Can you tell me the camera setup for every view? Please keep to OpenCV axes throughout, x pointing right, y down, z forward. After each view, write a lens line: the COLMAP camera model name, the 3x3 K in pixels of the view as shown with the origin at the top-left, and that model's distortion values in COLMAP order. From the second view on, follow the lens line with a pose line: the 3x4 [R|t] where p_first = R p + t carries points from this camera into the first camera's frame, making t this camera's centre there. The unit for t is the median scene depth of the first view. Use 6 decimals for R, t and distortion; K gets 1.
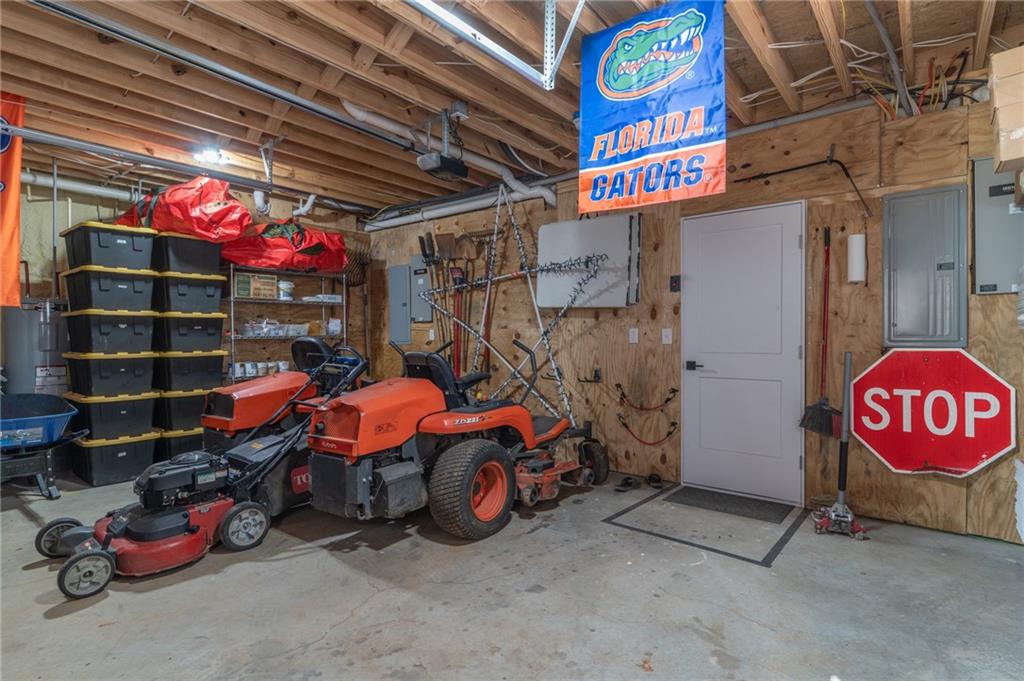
lens RADIAL K [[523.2, 0, 509.8], [0, 523.2, 339.2], [0, 0, 1]] dist [0.002086, 0.000455]
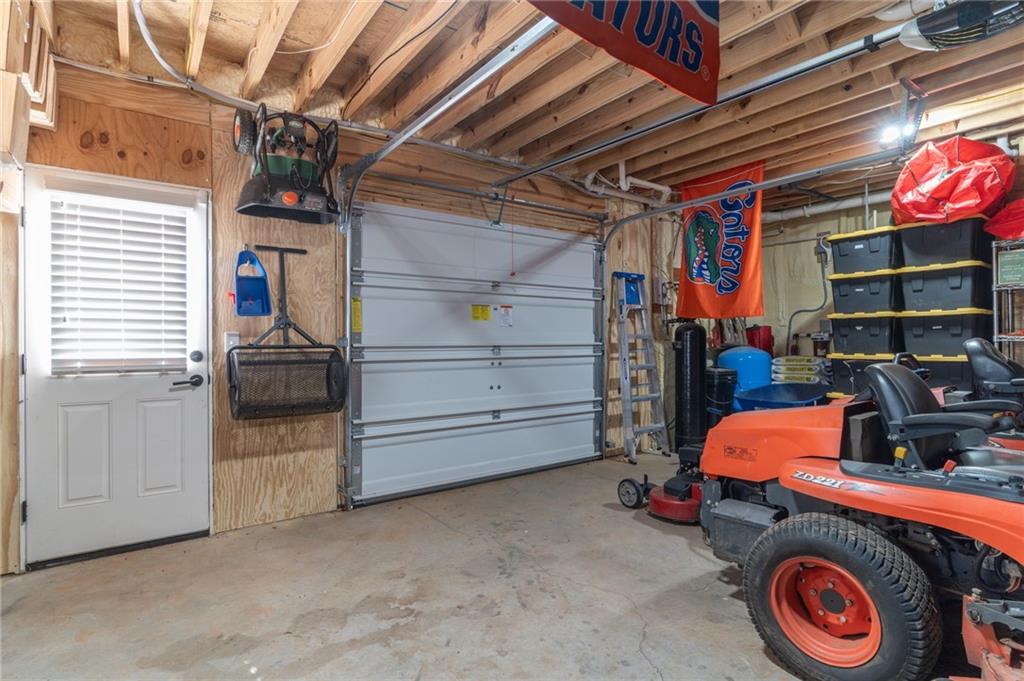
lens RADIAL K [[523.2, 0, 510.1], [0, 523.2, 341.3], [0, 0, 1]] dist [0.002086, 0.000455]
pose [[-0.259228, 0.006461, -0.965795, 0.431822], [0.001109, 0.999979, 0.006392, -0.006070], [0.965816, 0.000586, -0.259230, 0.588283]]
